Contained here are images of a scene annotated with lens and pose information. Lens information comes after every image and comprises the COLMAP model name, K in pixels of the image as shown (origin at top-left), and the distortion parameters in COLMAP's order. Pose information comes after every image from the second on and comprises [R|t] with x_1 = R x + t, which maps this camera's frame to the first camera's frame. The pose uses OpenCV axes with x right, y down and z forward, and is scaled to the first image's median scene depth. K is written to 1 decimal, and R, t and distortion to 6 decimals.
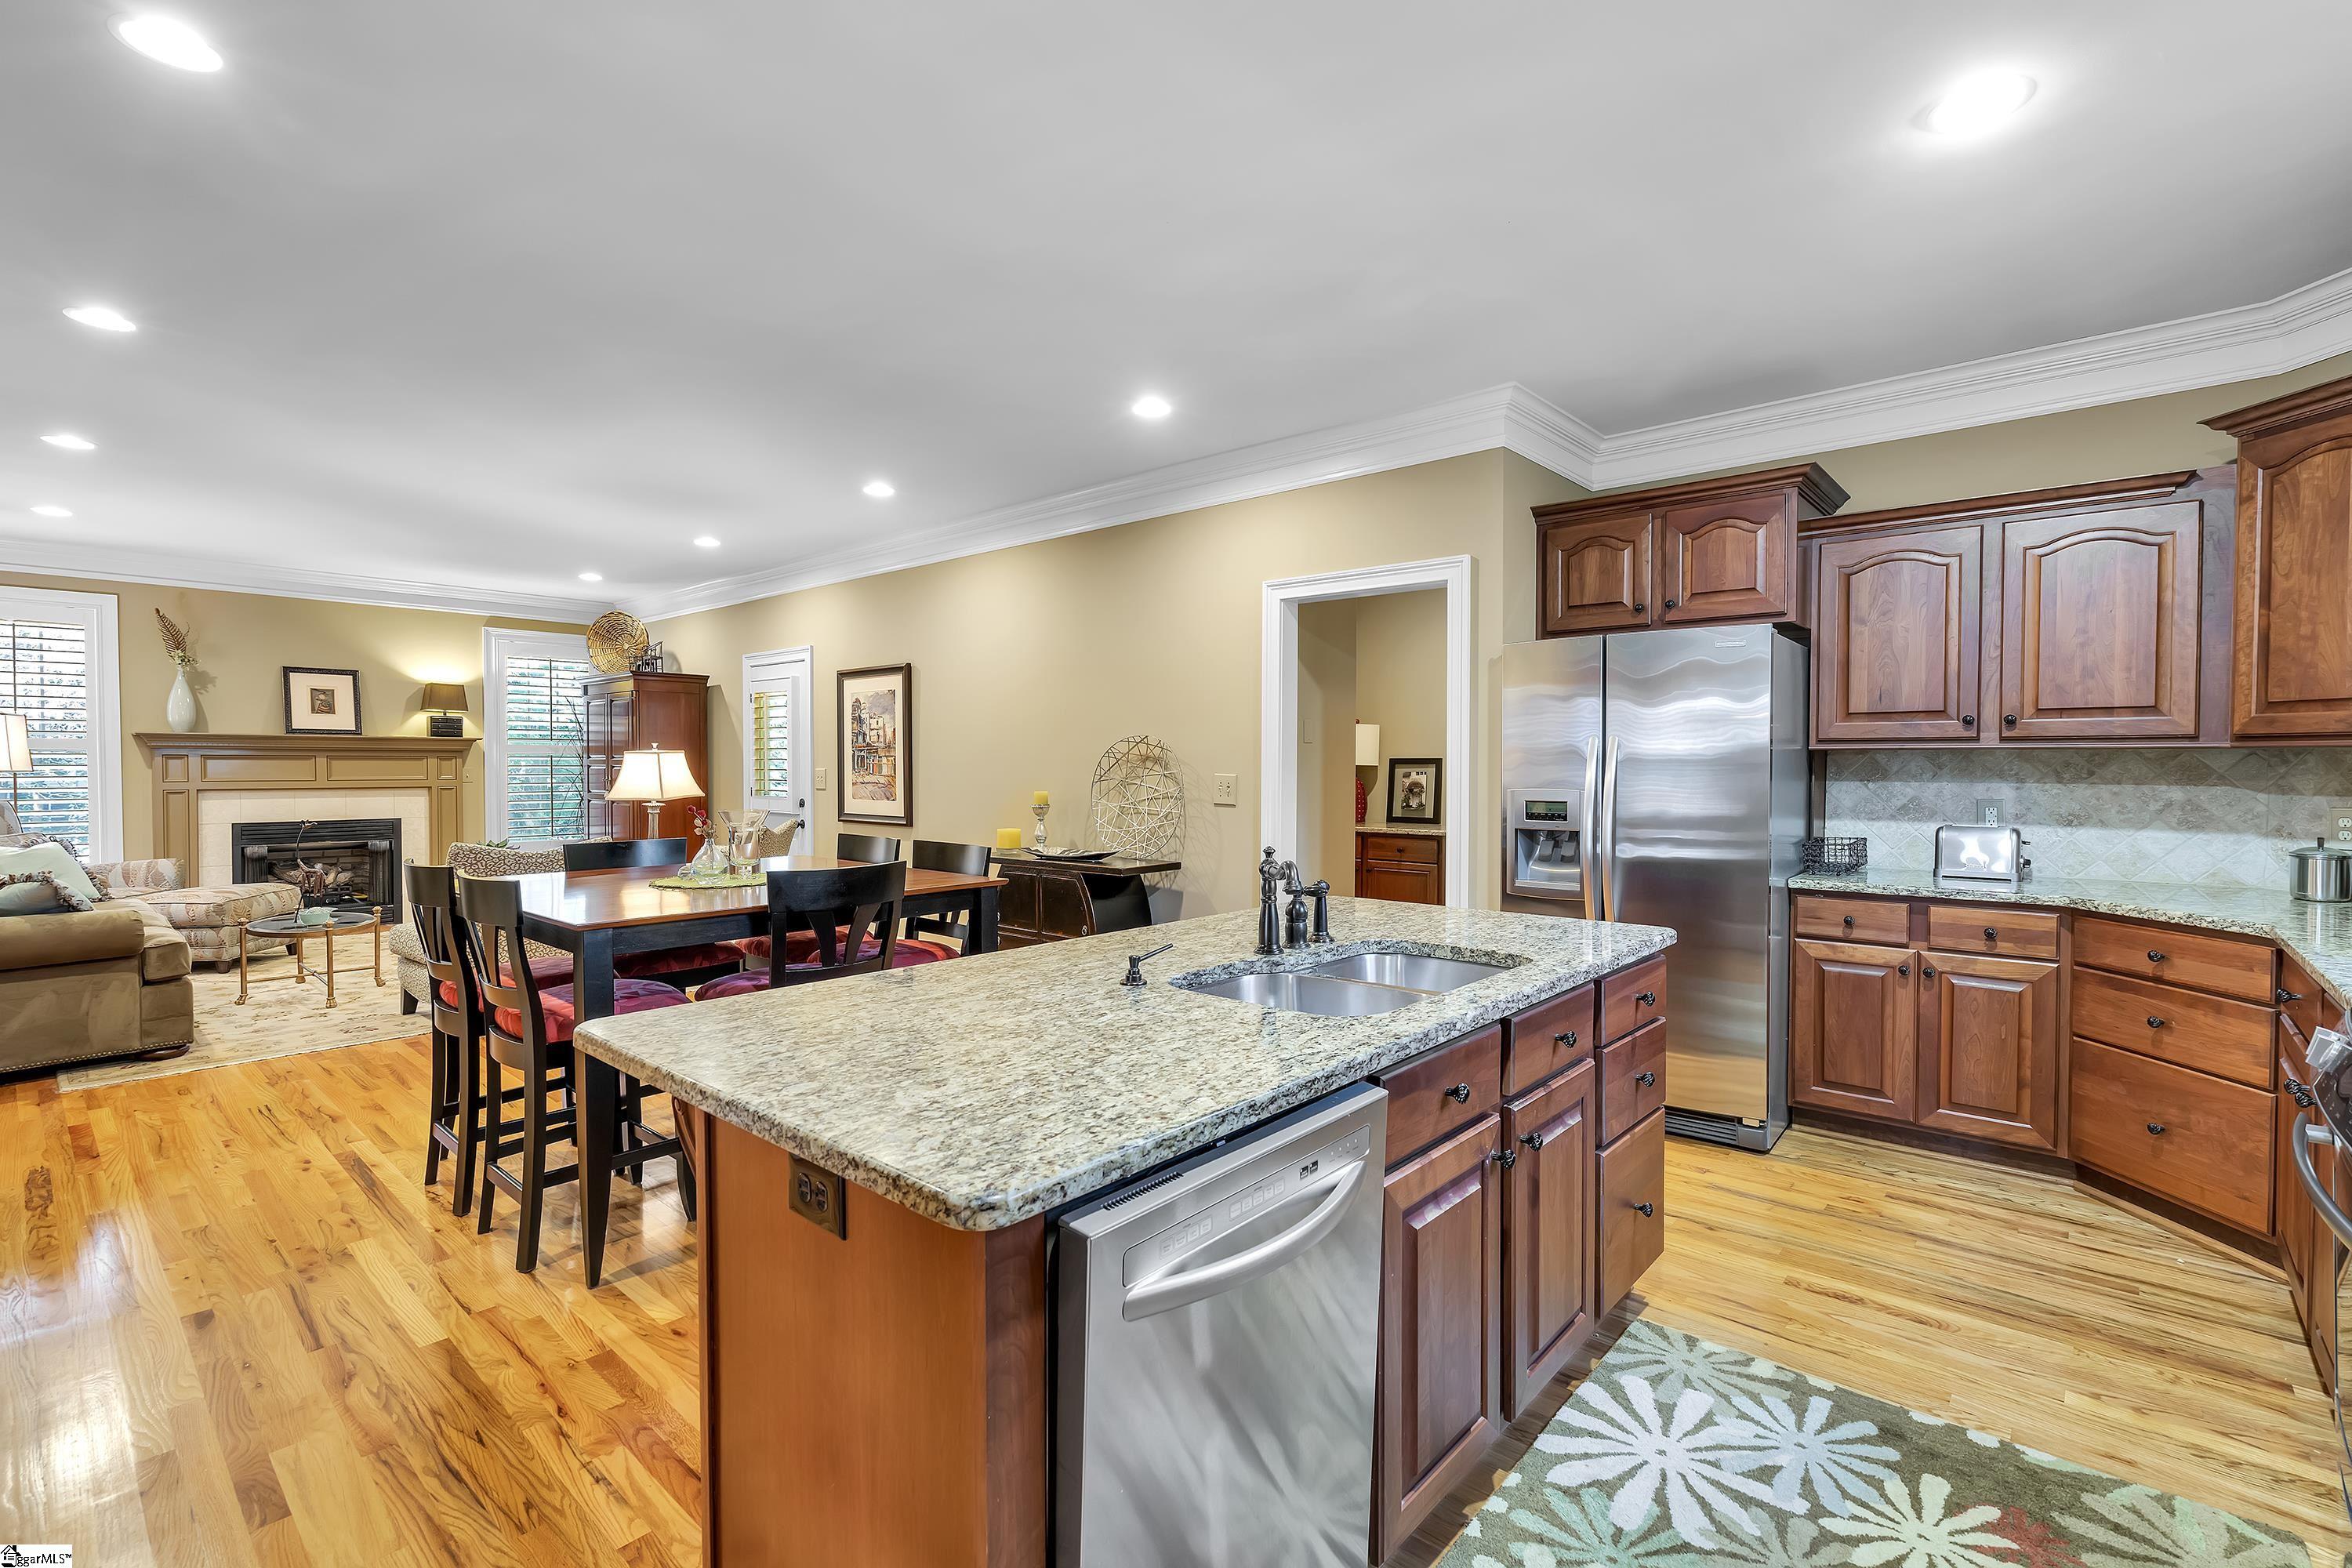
lens RADIAL K [[1062.9, 0, 1176.0], [0, 1062.9, 784.0], [0, 0, 1]] dist [0.000019, 0.000029]
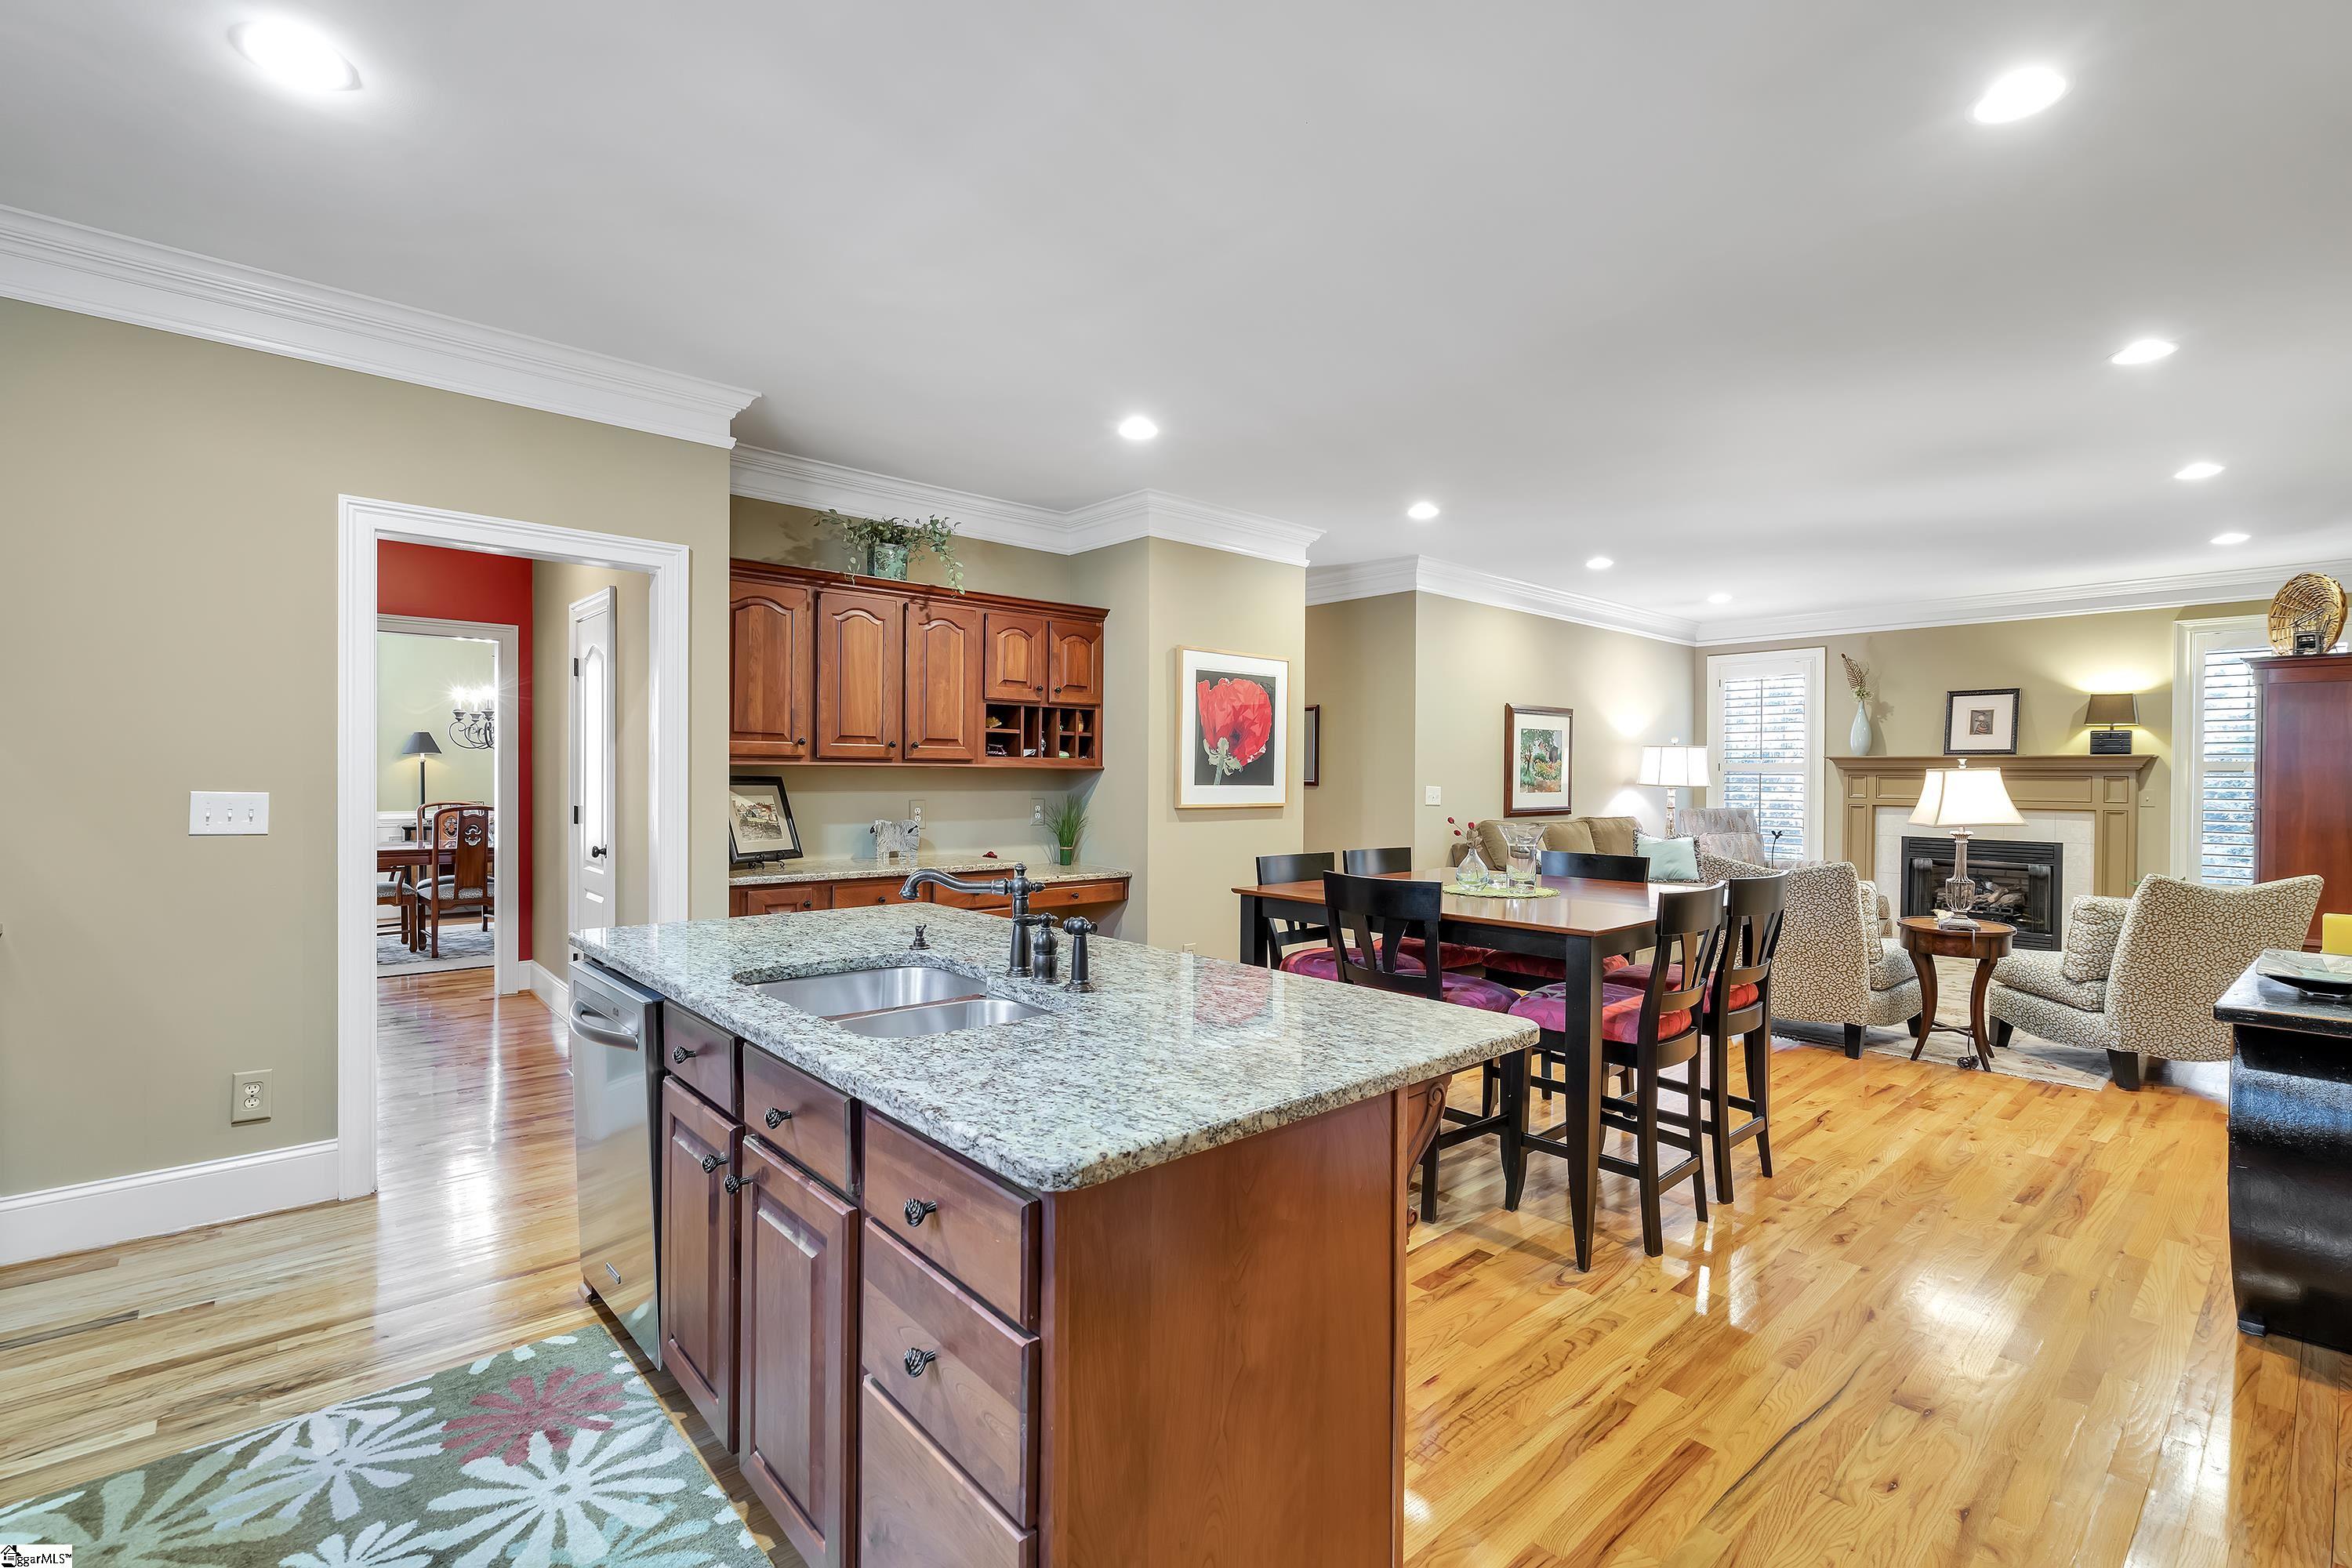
lens RADIAL K [[1050.7, 0, 1176.0], [0, 1050.7, 784.0], [0, 0, 1]] dist [-0.005461, -0.000293]
pose [[-0.125164, 0.005237, -0.992122, 0.286033], [-0.027101, 0.999595, 0.008696, -0.006420], [0.991766, 0.027975, -0.124971, 0.357843]]
